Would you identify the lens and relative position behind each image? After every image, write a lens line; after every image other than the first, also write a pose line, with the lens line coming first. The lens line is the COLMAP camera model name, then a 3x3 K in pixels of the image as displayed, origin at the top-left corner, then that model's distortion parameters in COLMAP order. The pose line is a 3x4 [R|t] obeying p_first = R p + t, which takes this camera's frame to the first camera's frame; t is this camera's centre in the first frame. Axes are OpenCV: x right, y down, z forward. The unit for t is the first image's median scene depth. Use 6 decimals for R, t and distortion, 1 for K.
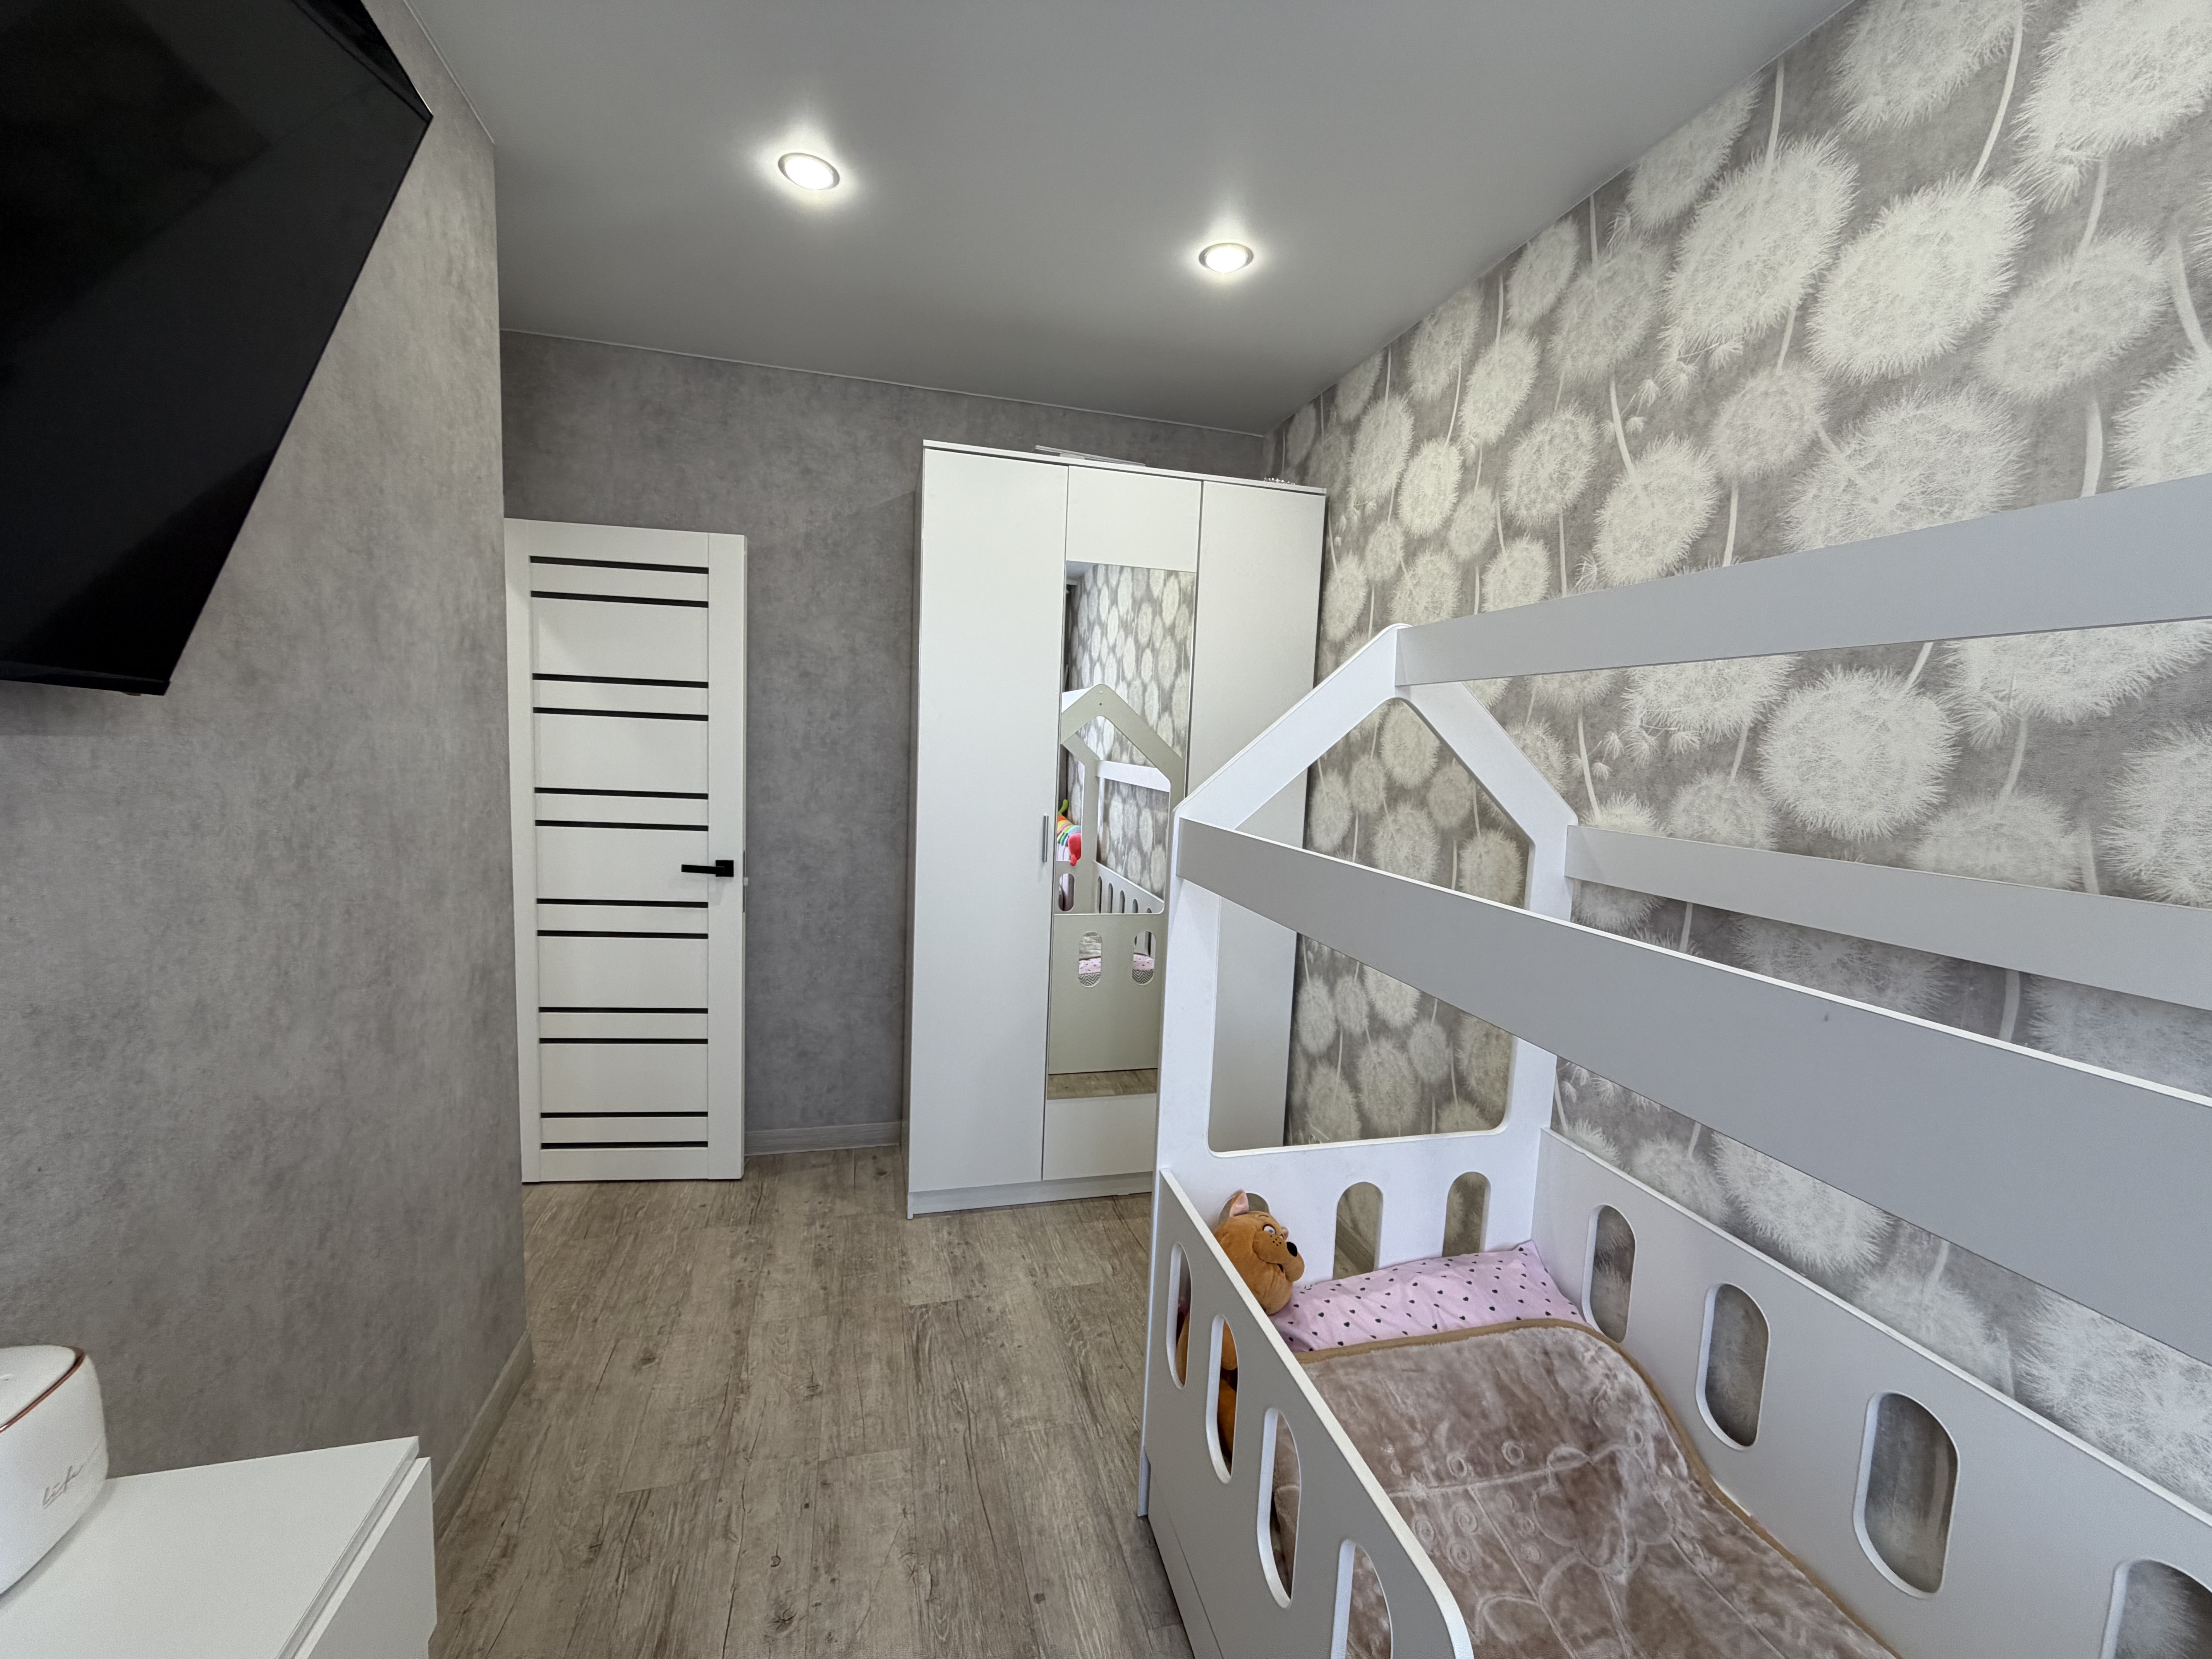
lens RADIAL K [[898.3, 0, 1097.2], [0, 898.3, 848.3], [0, 0, 1]] dist [0.001476, 0.000215]
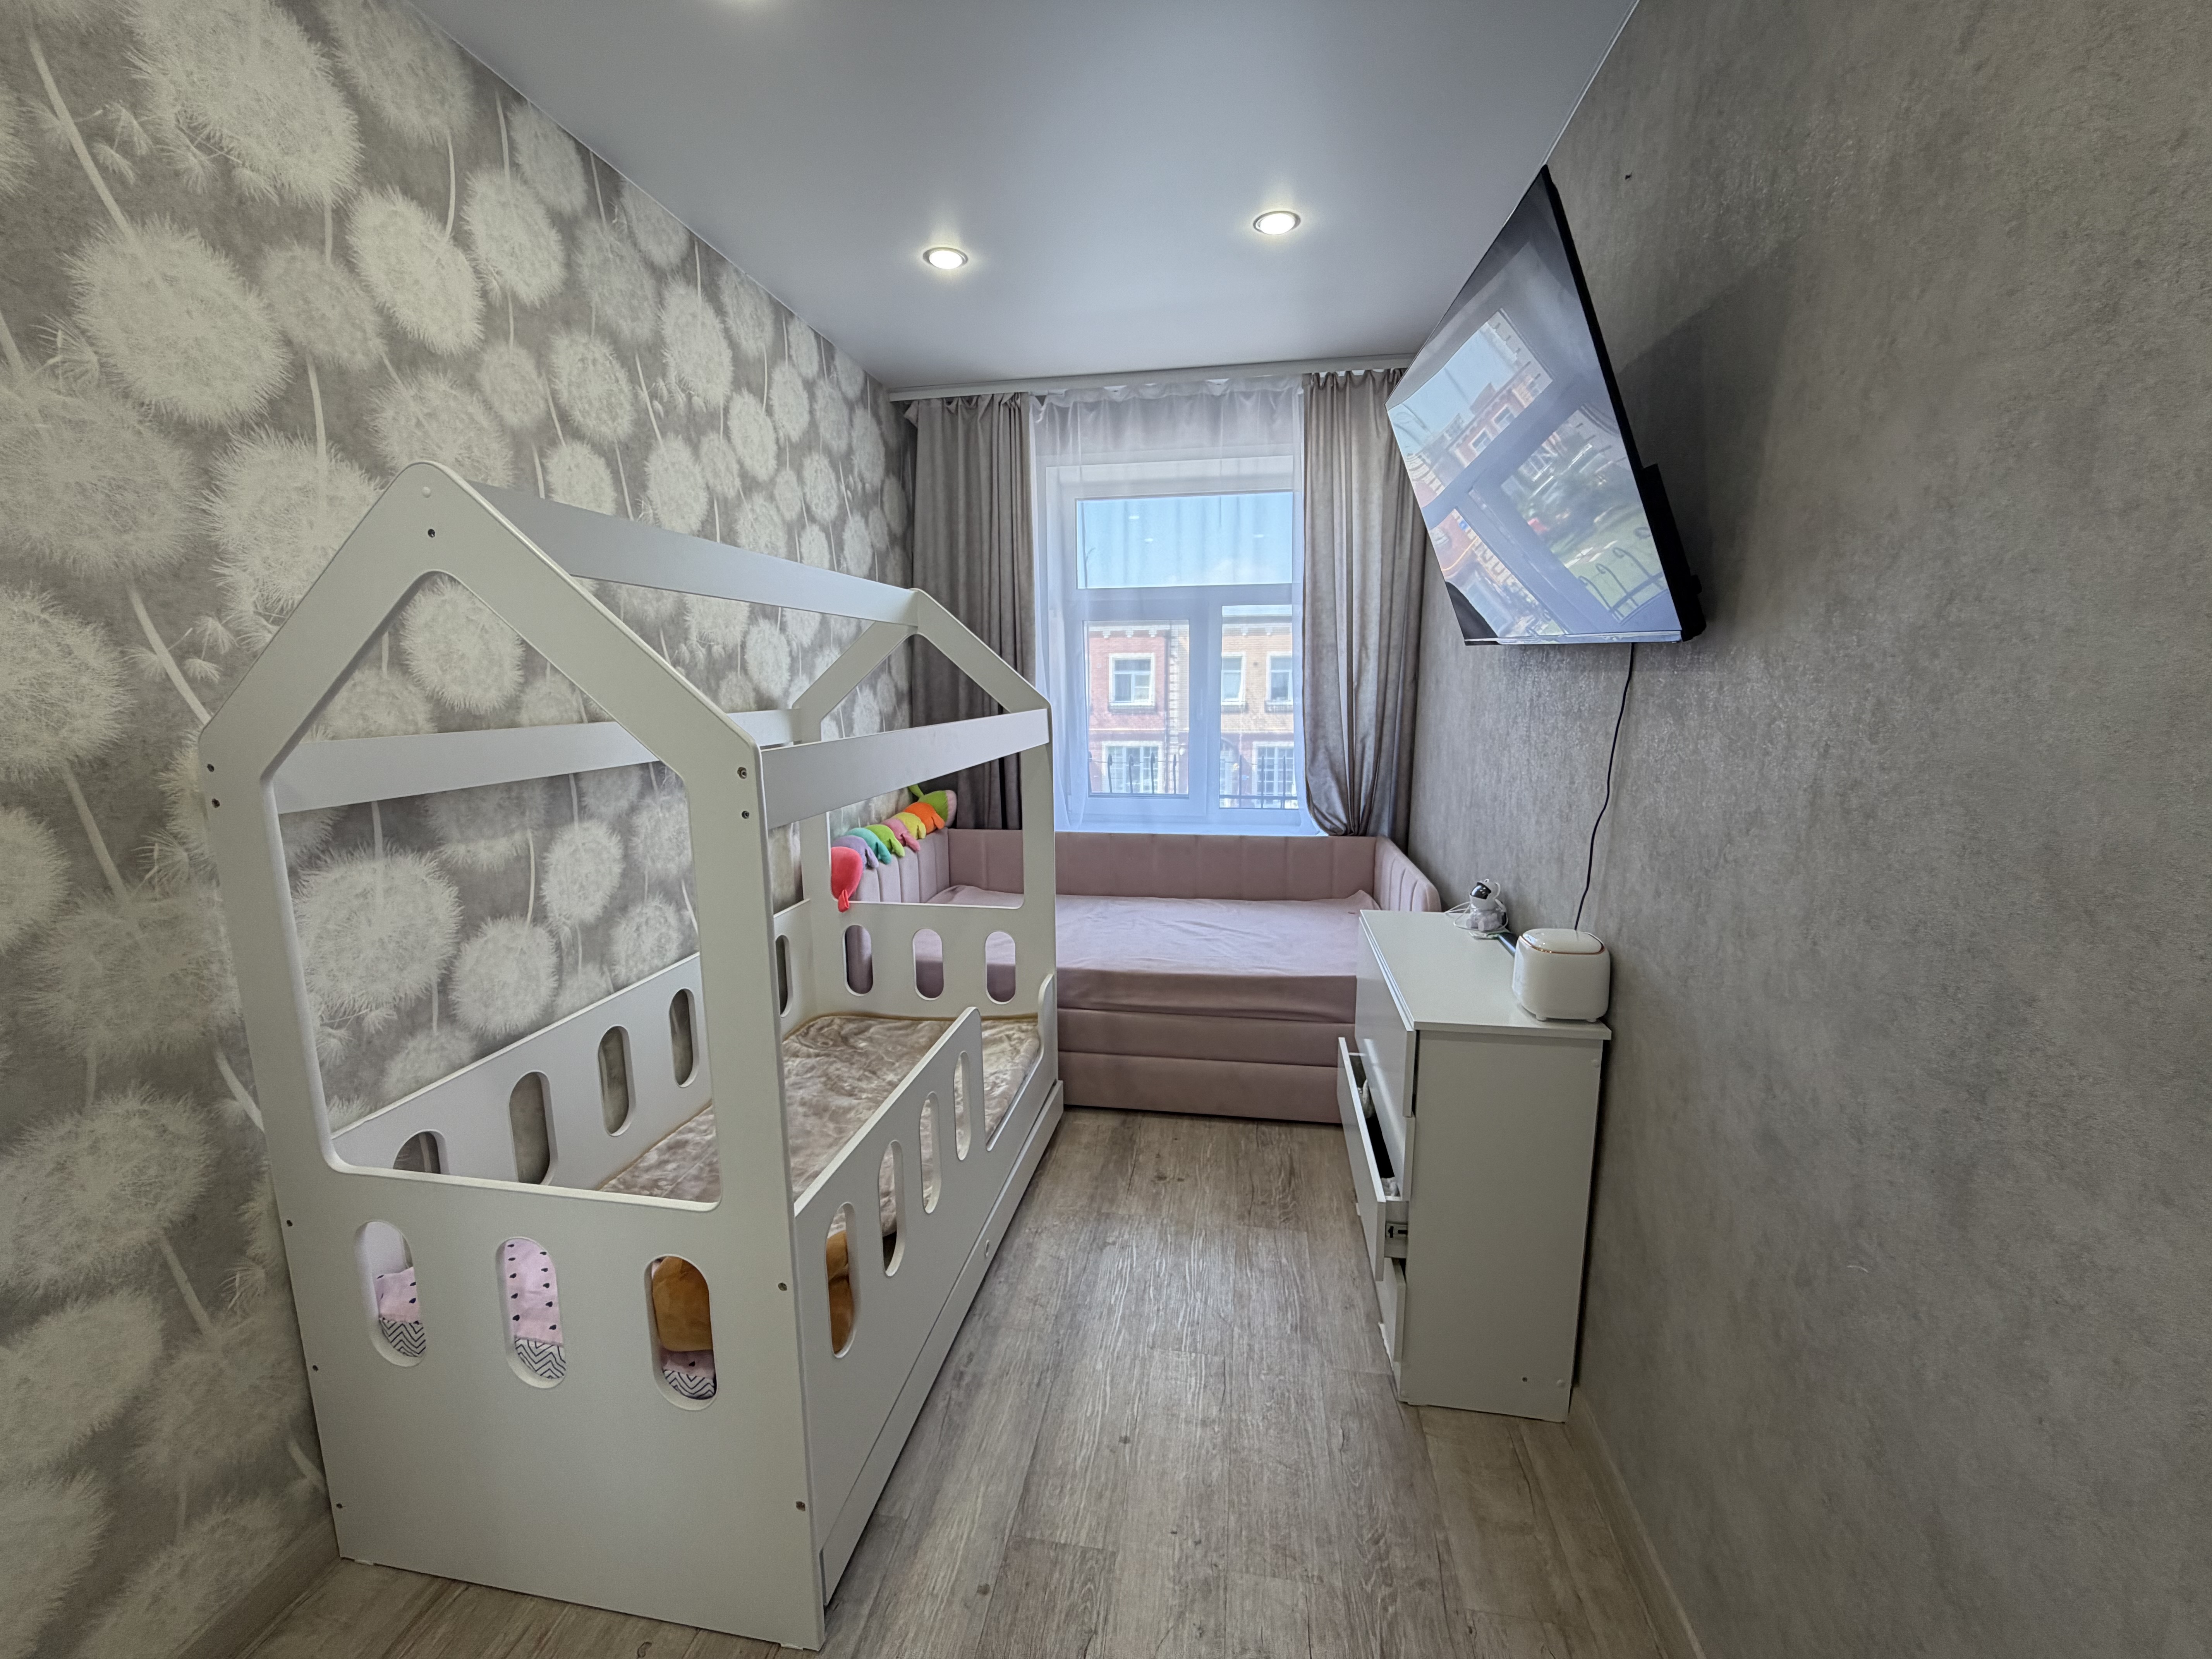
lens RADIAL K [[883.1, 0, 1099.0], [0, 883.1, 825.6], [0, 0, 1]] dist [0.000975, 0.000073]
pose [[-0.914262, -0.109751, 0.389974, -0.499722], [0.007897, 0.957594, 0.288013, -0.211252], [-0.405046, 0.266399, -0.874625, 1.735639]]
